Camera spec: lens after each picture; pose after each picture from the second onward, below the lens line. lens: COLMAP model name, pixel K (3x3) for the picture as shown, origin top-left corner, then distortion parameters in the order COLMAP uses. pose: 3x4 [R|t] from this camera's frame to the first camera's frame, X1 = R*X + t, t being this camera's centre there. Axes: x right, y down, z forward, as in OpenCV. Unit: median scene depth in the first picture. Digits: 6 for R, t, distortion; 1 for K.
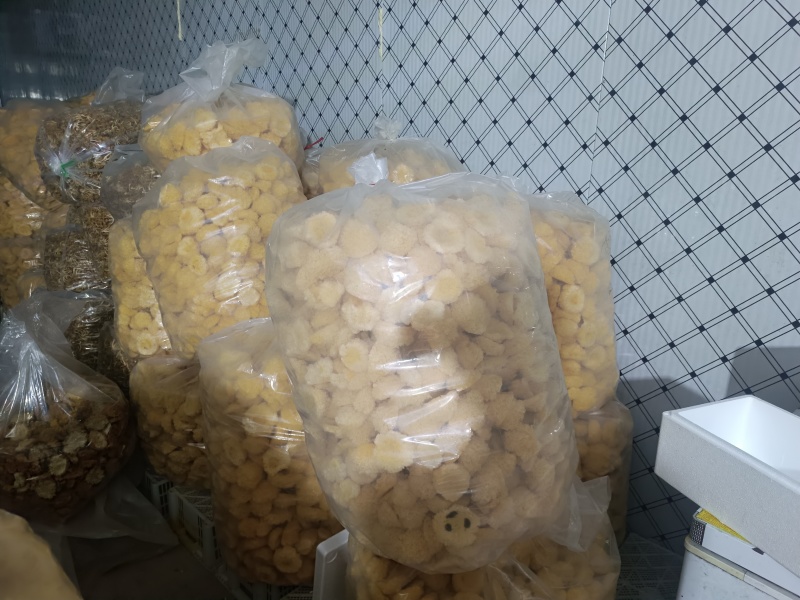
lens RADIAL K [[565.6, 0, 400.0], [0, 565.6, 300.0], [0, 0, 1]] dist [0.002279, -0.000075]
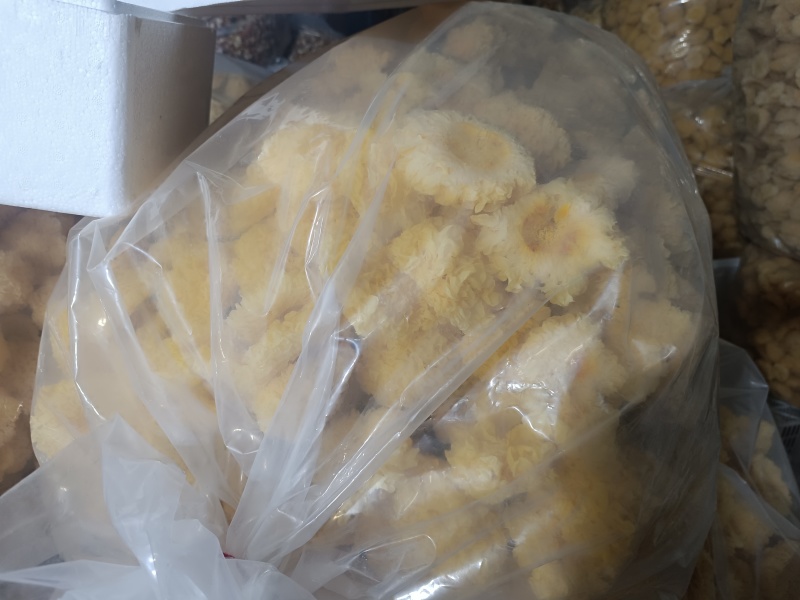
lens RADIAL K [[565.6, 0, 400.0], [0, 565.6, 300.0], [0, 0, 1]] dist [0.002279, -0.000075]
pose [[0.821071, 0.246561, -0.514830, -0.051292], [-0.101498, 0.950592, 0.293382, 0.267617], [0.561730, -0.188634, 0.805529, -0.589394]]
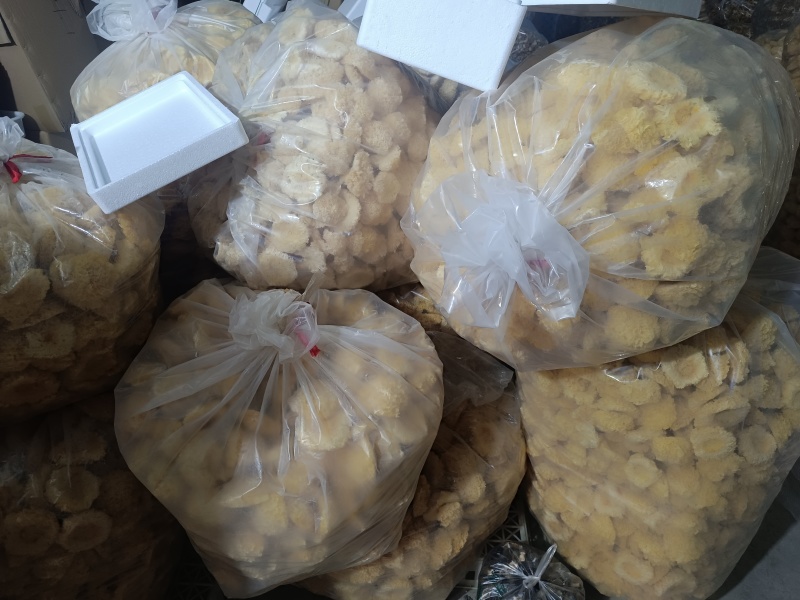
lens RADIAL K [[565.6, 0, 400.0], [0, 565.6, 300.0], [0, 0, 1]] dist [0.002279, -0.000075]
pose [[0.628243, 0.403864, -0.664984, 0.755024], [-0.239538, 0.913604, 0.328555, 0.636245], [0.740224, -0.047123, 0.670707, -2.133088]]
